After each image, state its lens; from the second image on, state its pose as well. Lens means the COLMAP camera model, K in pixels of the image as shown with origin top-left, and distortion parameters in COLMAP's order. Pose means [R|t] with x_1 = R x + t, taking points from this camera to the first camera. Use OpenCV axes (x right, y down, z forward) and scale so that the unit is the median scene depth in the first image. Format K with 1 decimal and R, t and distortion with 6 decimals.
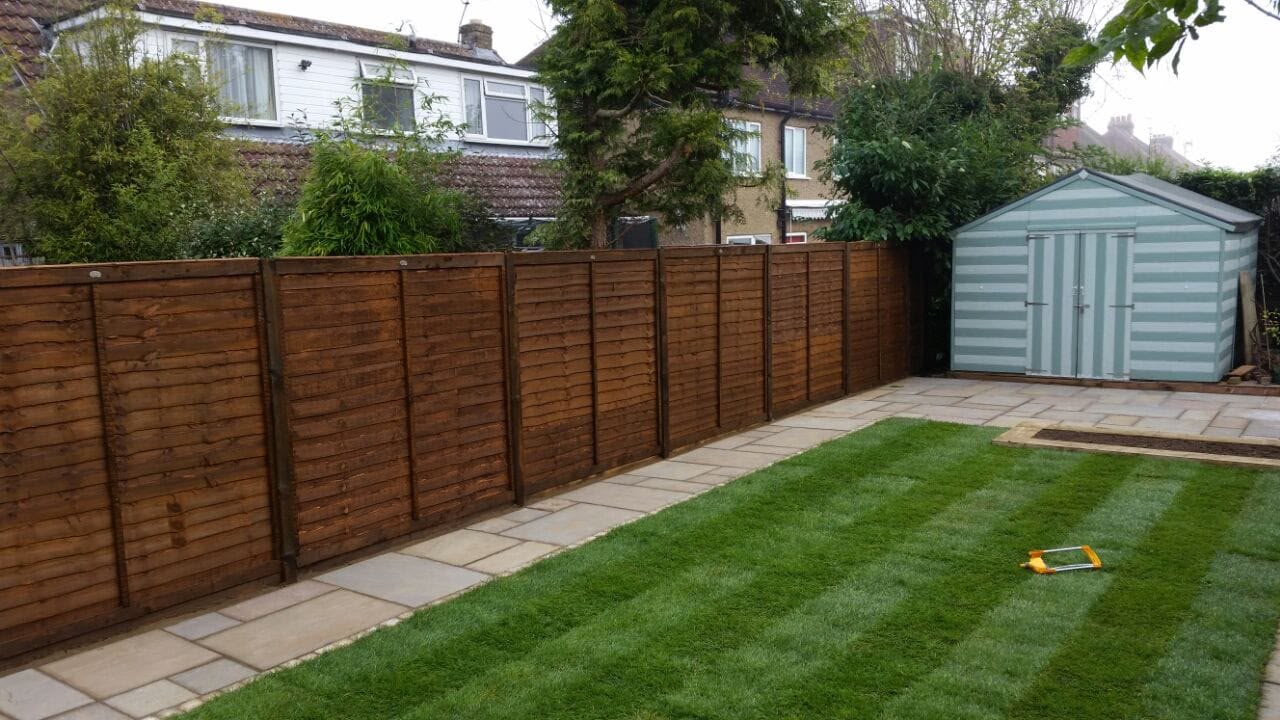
lens RADIAL K [[1005.4, 0, 640.0], [0, 1005.4, 360.0], [0, 0, 1]] dist [0.105984, -0.200942]
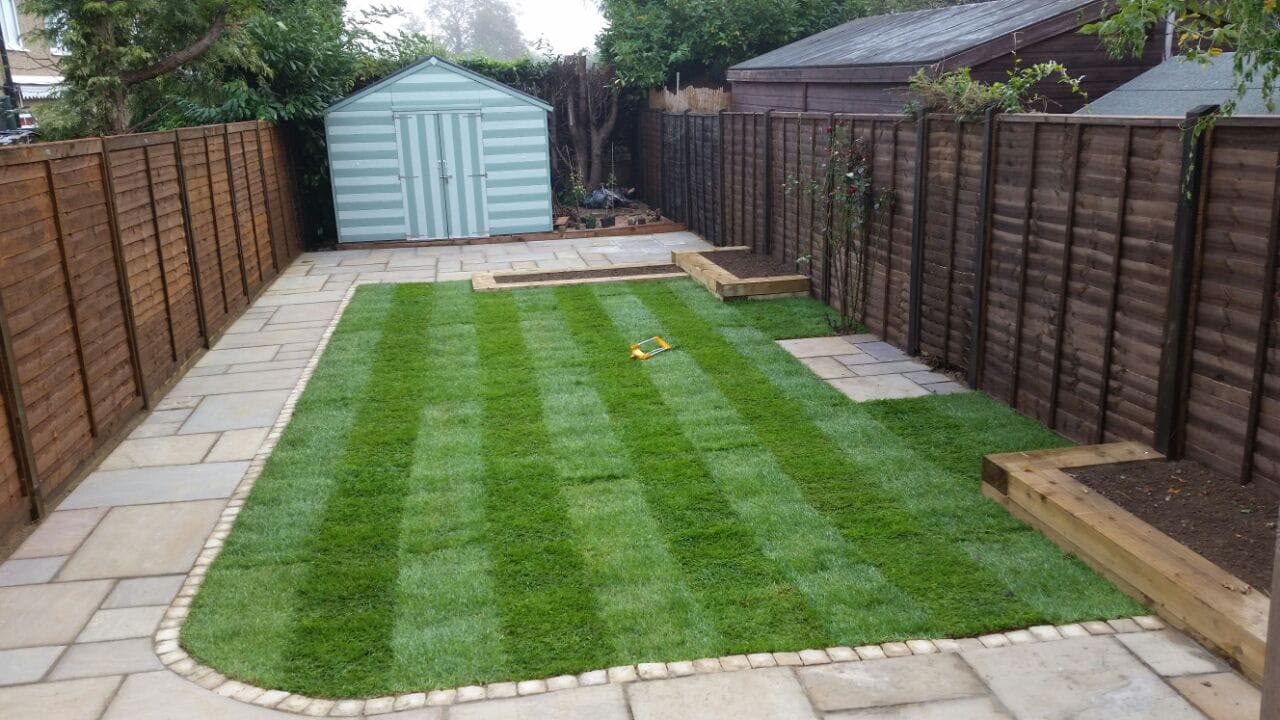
lens RADIAL K [[1005.4, 0, 640.0], [0, 1005.4, 360.0], [0, 0, 1]] dist [0.105984, -0.200942]
pose [[0.702888, -0.174643, 0.689528, -0.366837], [0.094647, 0.983733, 0.152679, -0.003005], [-0.704976, -0.042054, 0.707983, 0.004200]]
